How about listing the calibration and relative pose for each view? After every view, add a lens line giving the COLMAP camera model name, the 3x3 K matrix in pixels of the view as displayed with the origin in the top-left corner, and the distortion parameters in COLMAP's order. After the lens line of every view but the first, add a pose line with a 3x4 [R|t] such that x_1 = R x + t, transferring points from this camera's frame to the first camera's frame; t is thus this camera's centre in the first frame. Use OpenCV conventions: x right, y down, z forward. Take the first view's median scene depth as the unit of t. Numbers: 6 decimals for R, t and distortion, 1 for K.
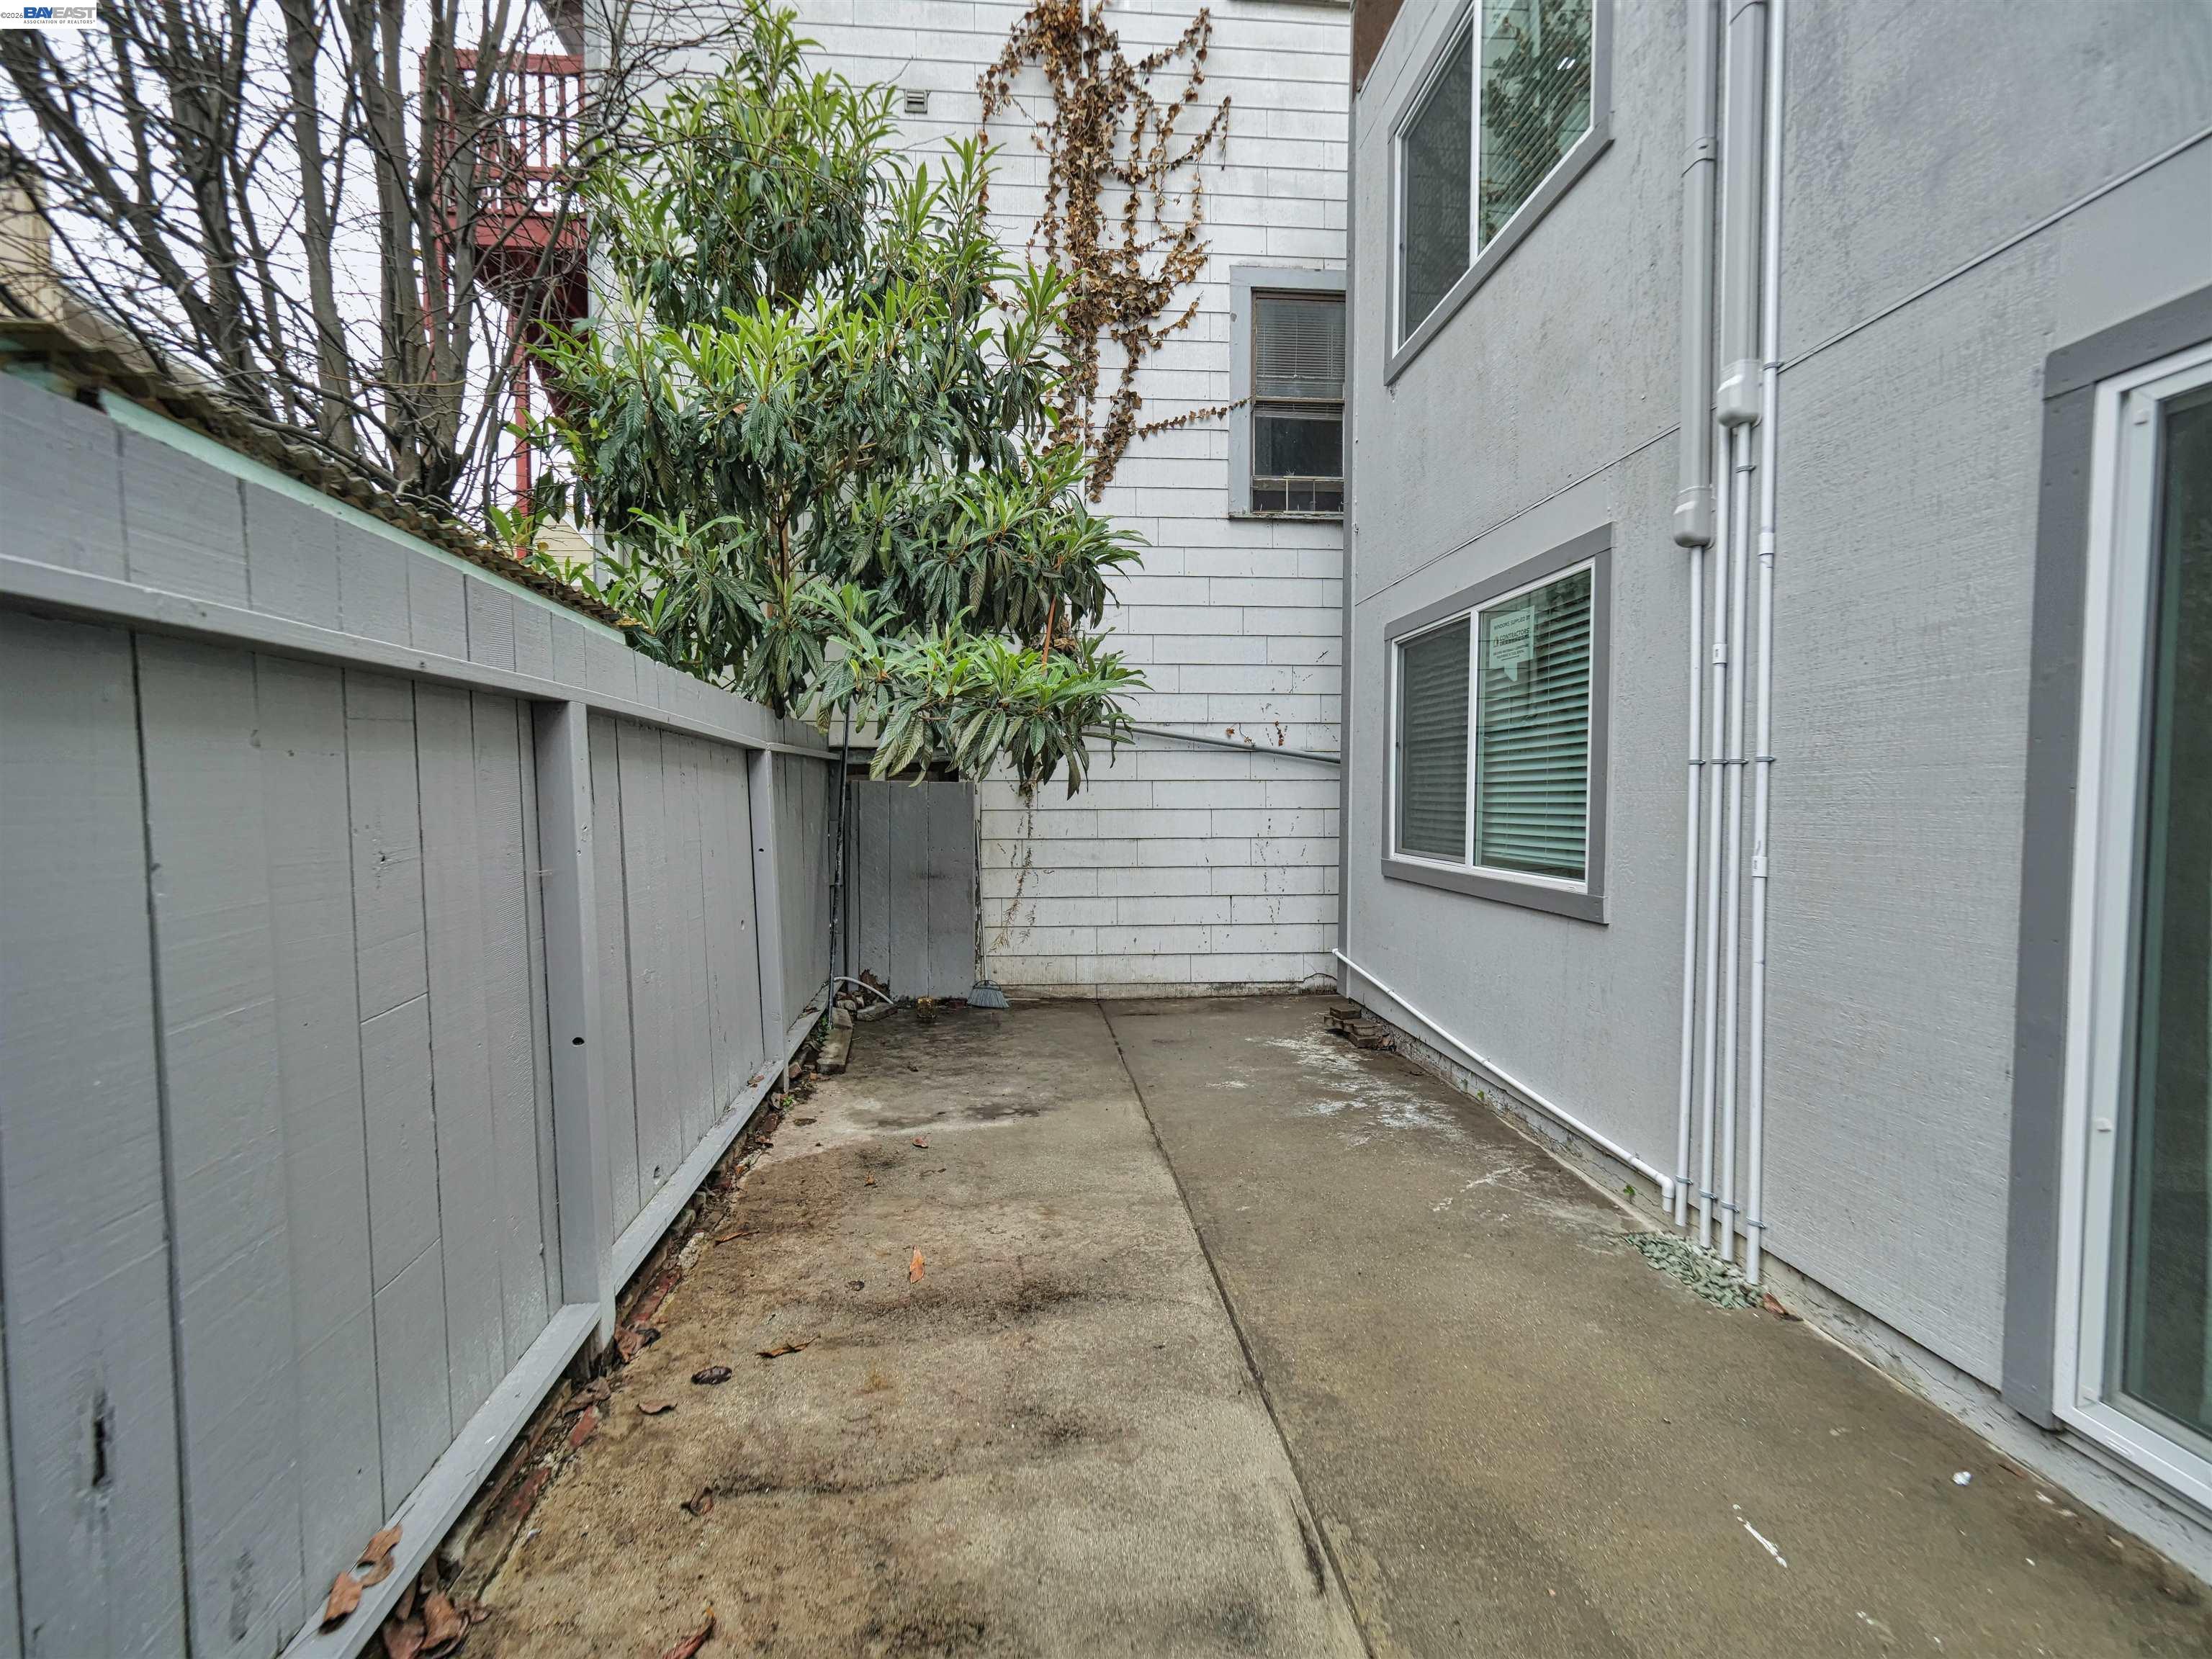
lens RADIAL K [[947.1, 0, 1098.4], [0, 947.1, 837.3], [0, 0, 1]] dist [-0.006483, 0.001141]
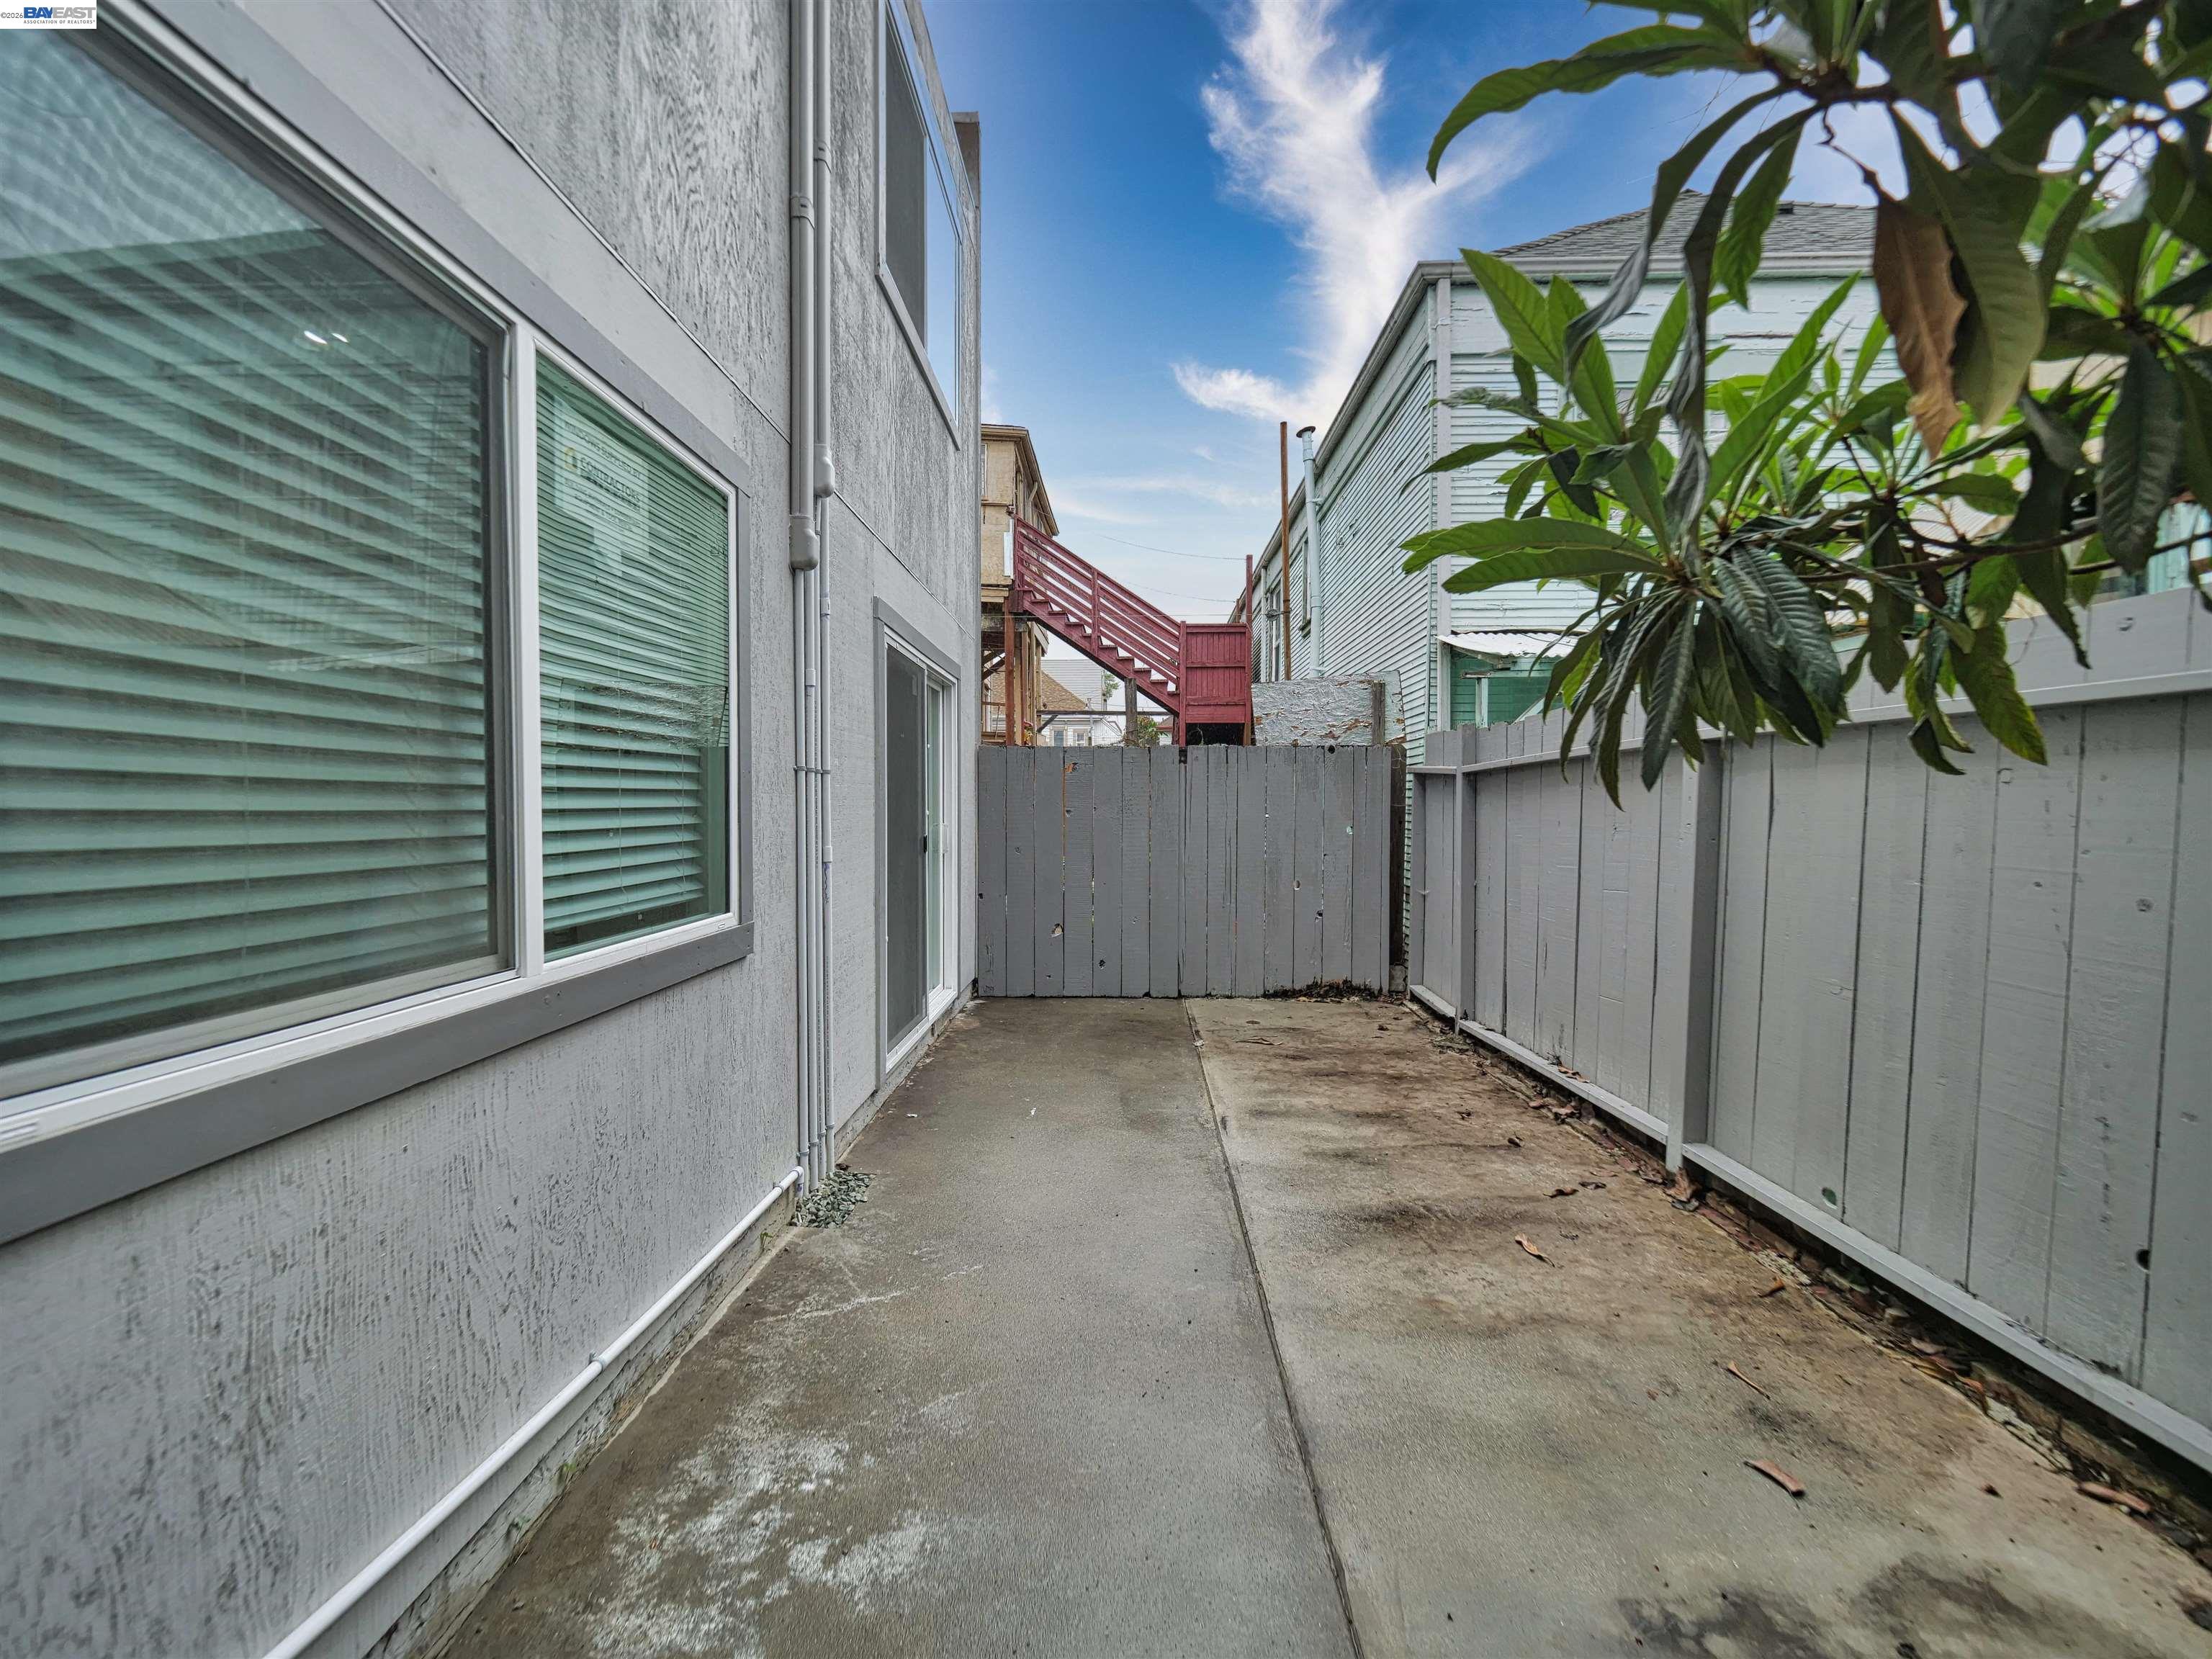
lens RADIAL K [[947.1, 0, 1110.8], [0, 947.1, 837.7], [0, 0, 1]] dist [-0.006483, 0.001141]
pose [[-0.994085, -0.006803, 0.108389, 0.140390], [0.001887, 0.996803, 0.079871, -0.073747], [-0.108586, 0.079604, -0.990895, 1.815724]]
